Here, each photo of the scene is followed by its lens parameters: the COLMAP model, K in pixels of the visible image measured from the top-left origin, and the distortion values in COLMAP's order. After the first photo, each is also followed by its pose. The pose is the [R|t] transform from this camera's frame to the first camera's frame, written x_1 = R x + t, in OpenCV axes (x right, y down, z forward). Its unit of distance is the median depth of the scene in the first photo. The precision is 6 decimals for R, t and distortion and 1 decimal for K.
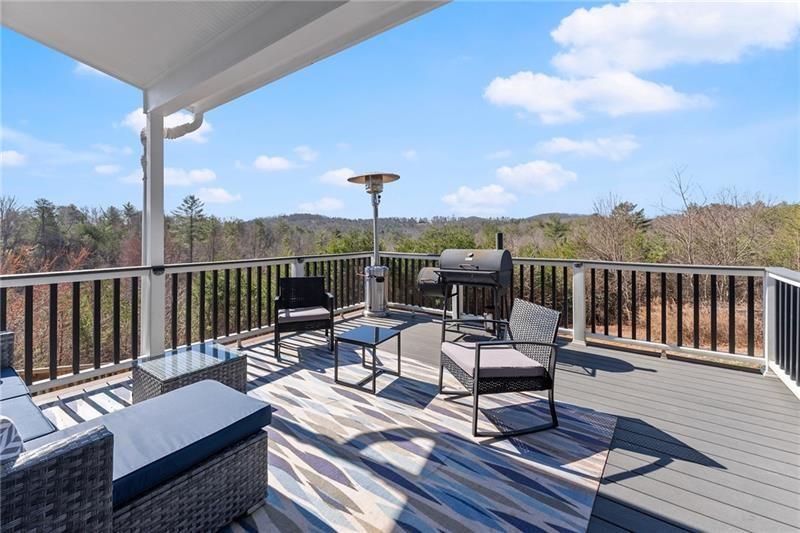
lens RADIAL K [[342.9, 0, 407.2], [0, 342.9, 235.2], [0, 0, 1]] dist [-0.004711, -0.000178]
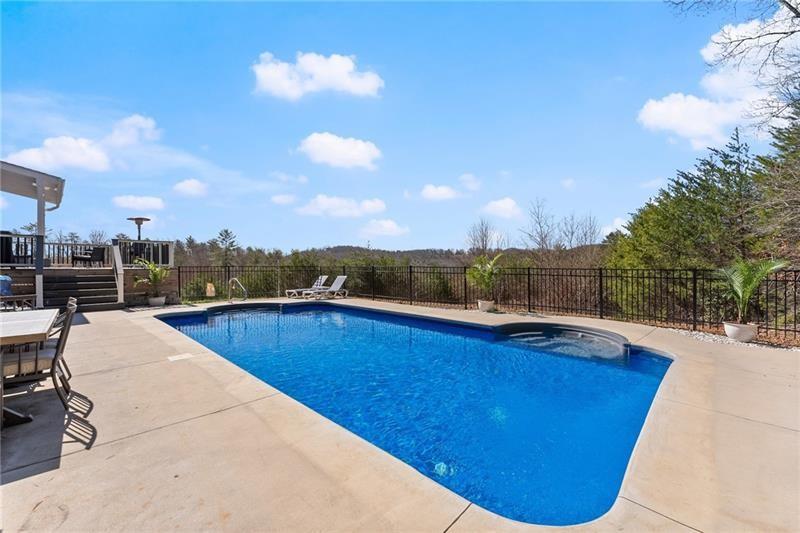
lens RADIAL K [[311.7, 0, 400.2], [0, 311.7, 266.8], [0, 0, 1]] dist [-0.002394, -0.000460]
pose [[0.998574, 0.003829, -0.053244, -0.363561], [-0.003514, 0.999976, 0.006021, -0.011609], [0.053265, -0.005825, 0.998563, 0.122201]]
